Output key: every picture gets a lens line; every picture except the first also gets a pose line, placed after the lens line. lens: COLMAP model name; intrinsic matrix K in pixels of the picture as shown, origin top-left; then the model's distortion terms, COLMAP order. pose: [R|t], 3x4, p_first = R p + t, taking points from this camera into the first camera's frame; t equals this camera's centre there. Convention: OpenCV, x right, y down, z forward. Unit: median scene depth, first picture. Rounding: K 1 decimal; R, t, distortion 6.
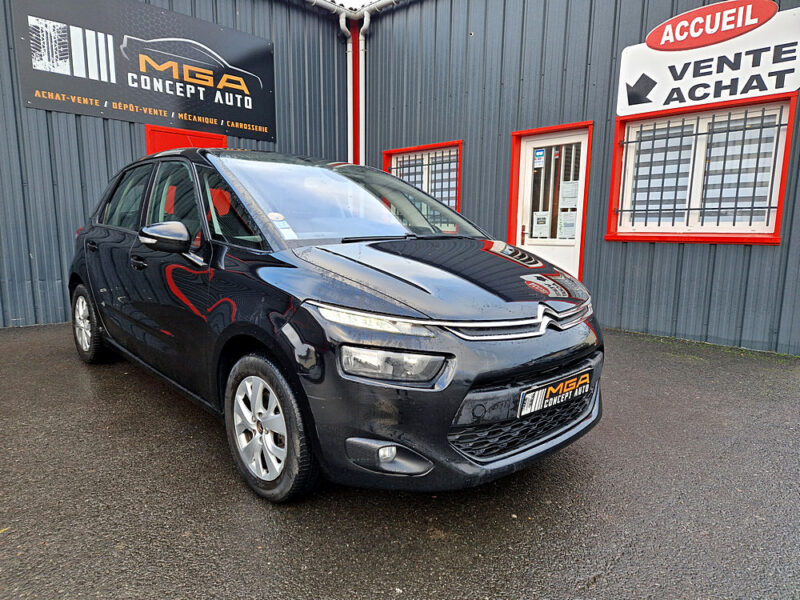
lens RADIAL K [[484.5, 0, 400.0], [0, 484.5, 300.0], [0, 0, 1]] dist [0.004556, -0.022455]
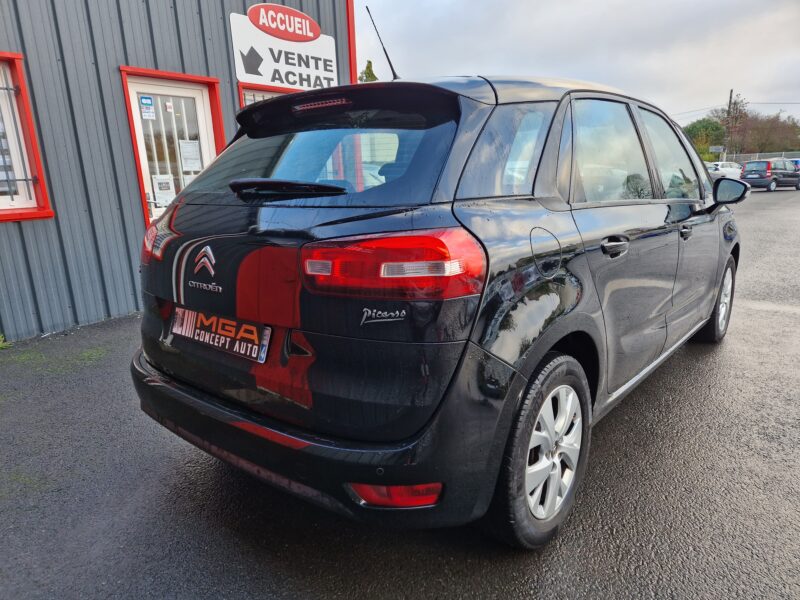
lens RADIAL K [[484.5, 0, 400.0], [0, 484.5, 300.0], [0, 0, 1]] dist [0.004556, -0.022455]
pose [[-0.038162, -0.229855, 0.972476, -0.222252], [0.192501, 0.953266, 0.232869, -0.035944], [-0.980554, 0.196089, 0.007869, 0.246405]]
